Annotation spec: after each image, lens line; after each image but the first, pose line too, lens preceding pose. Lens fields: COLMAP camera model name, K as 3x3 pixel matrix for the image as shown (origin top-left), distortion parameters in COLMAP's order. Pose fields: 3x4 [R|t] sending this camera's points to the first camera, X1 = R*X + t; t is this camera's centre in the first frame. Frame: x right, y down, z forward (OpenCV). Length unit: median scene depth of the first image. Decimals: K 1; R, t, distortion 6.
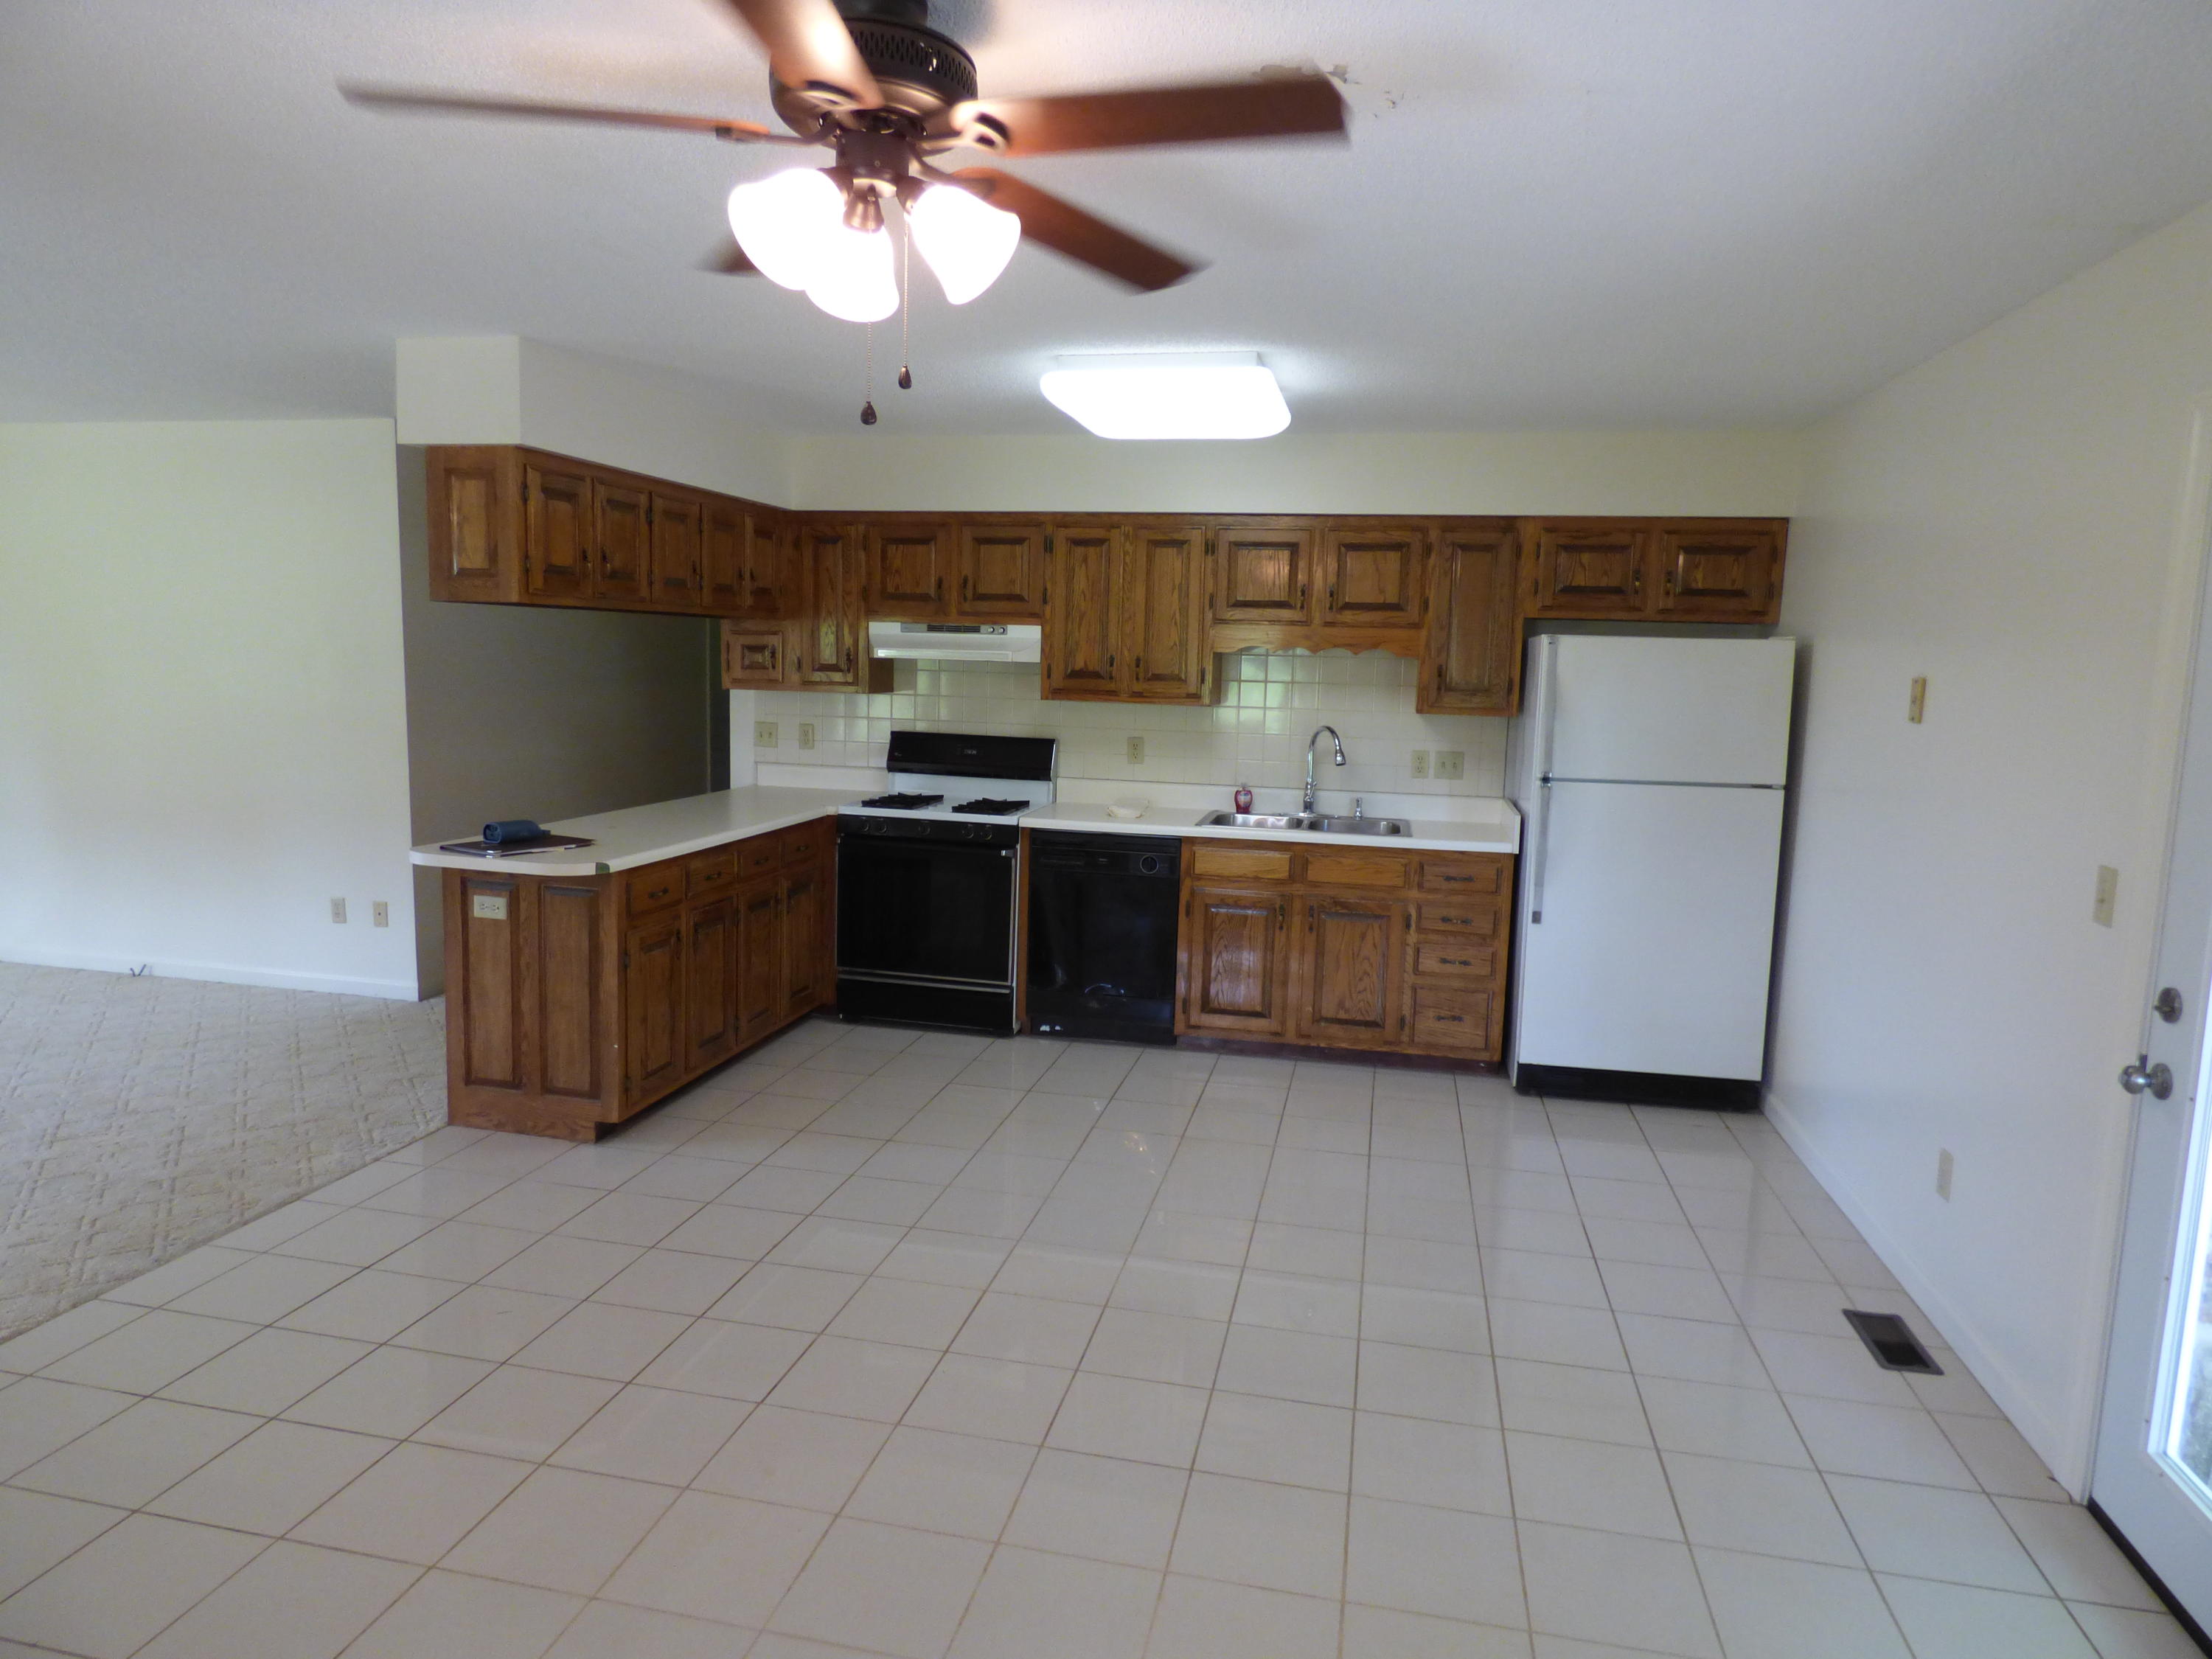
lens RADIAL K [[1368.6, 0, 1120.0], [0, 1368.6, 824.8], [0, 0, 1]] dist [-0.008199, 0.001600]
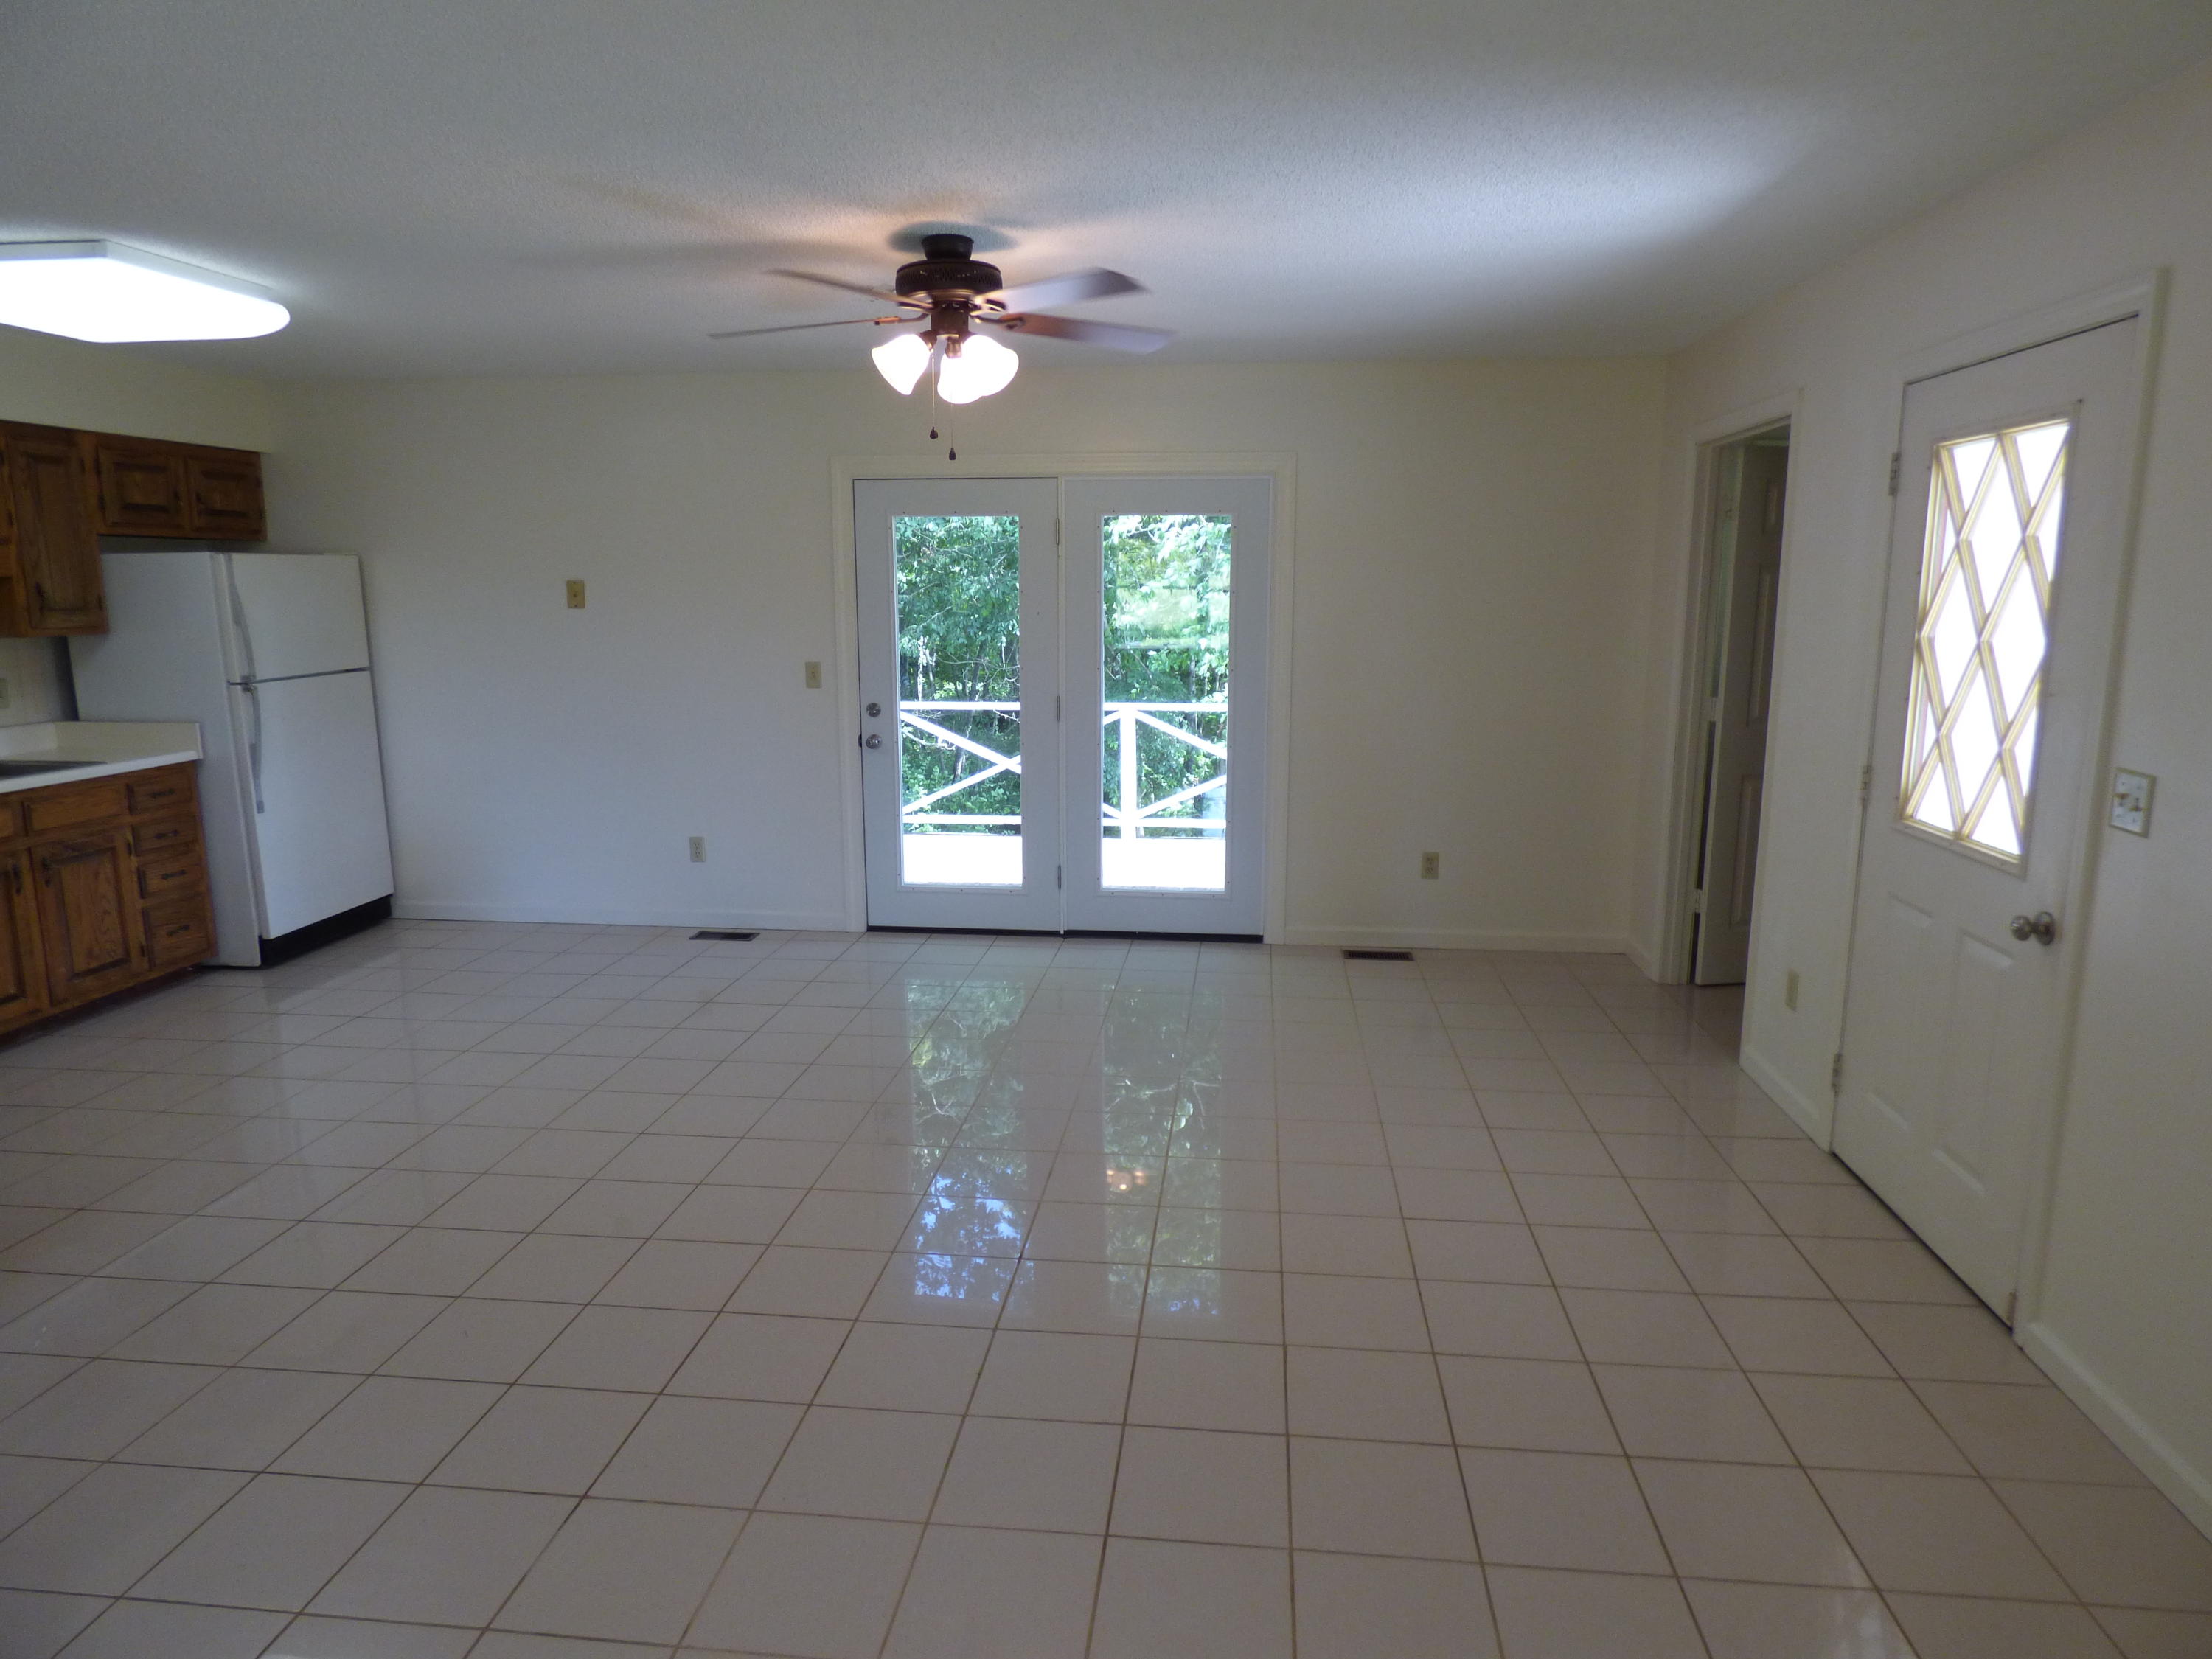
lens RADIAL K [[1368.6, 0, 1121.3], [0, 1368.6, 818.1], [0, 0, 1]] dist [-0.008199, 0.001600]
pose [[-0.113470, -0.200245, 0.973153, -0.814574], [0.122882, 0.969130, 0.213745, -0.071208], [-0.985913, 0.143837, -0.085360, 0.378033]]
